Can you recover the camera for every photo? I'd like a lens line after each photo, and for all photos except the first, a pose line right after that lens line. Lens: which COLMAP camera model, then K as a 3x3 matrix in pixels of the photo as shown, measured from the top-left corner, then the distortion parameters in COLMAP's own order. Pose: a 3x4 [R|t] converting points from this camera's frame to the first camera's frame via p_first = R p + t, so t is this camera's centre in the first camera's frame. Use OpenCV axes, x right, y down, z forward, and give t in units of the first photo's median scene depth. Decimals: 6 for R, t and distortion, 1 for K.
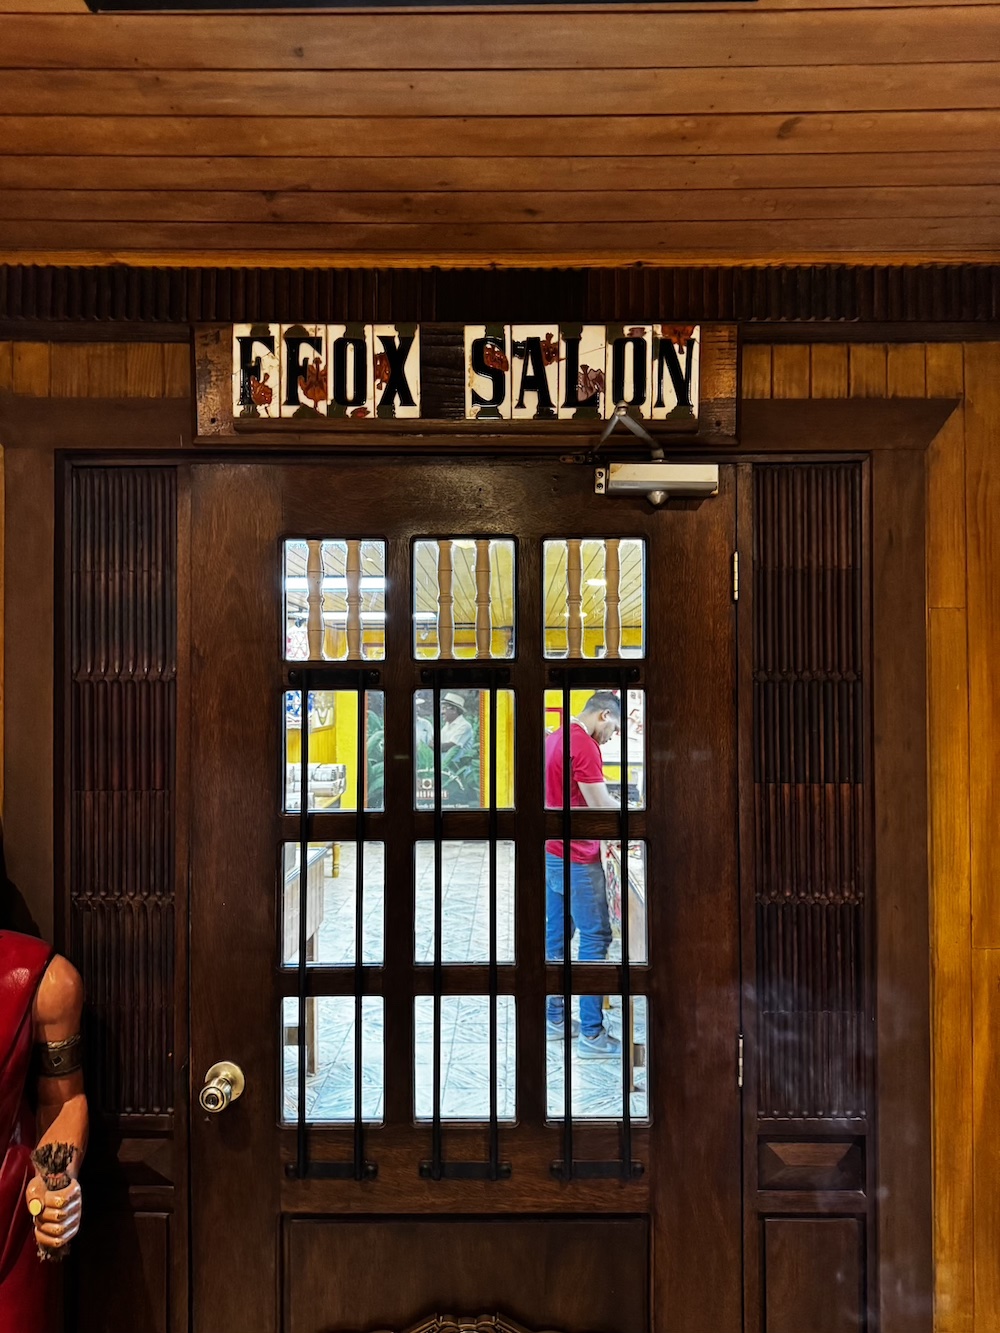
lens RADIAL K [[953.8, 0, 500.0], [0, 953.8, 666.5], [0, 0, 1]] dist [0.005161, 0.001593]
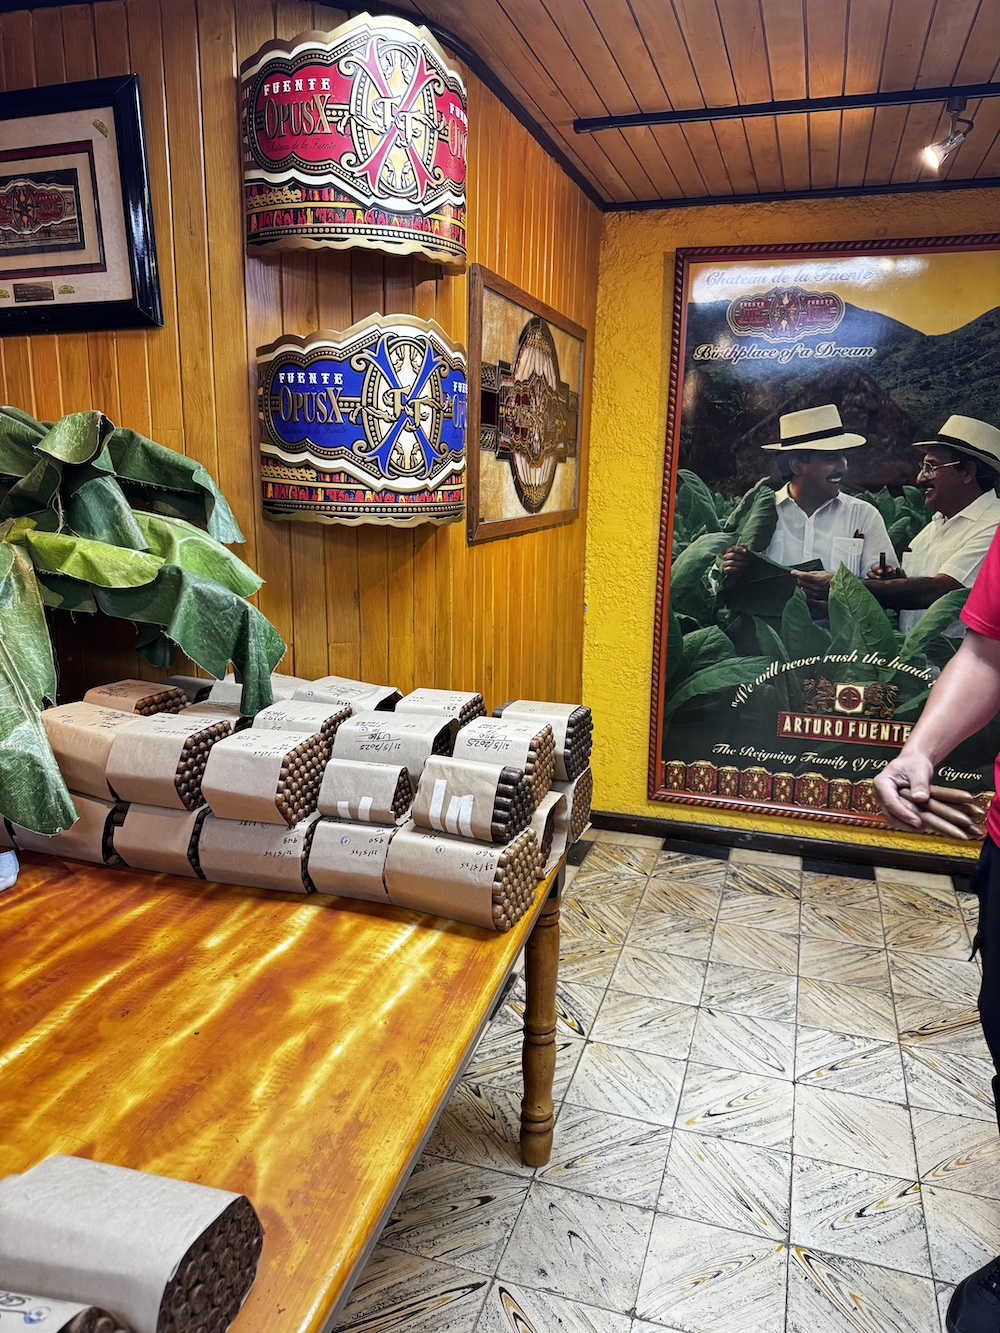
lens RADIAL K [[953.8, 0, 500.0], [0, 953.8, 666.5], [0, 0, 1]] dist [0.005161, 0.001593]
pose [[0.957962, 0.072672, -0.277537, -0.103874], [-0.009711, 0.975045, 0.221795, 0.040528], [0.286730, -0.209776, 0.934762, 0.672011]]
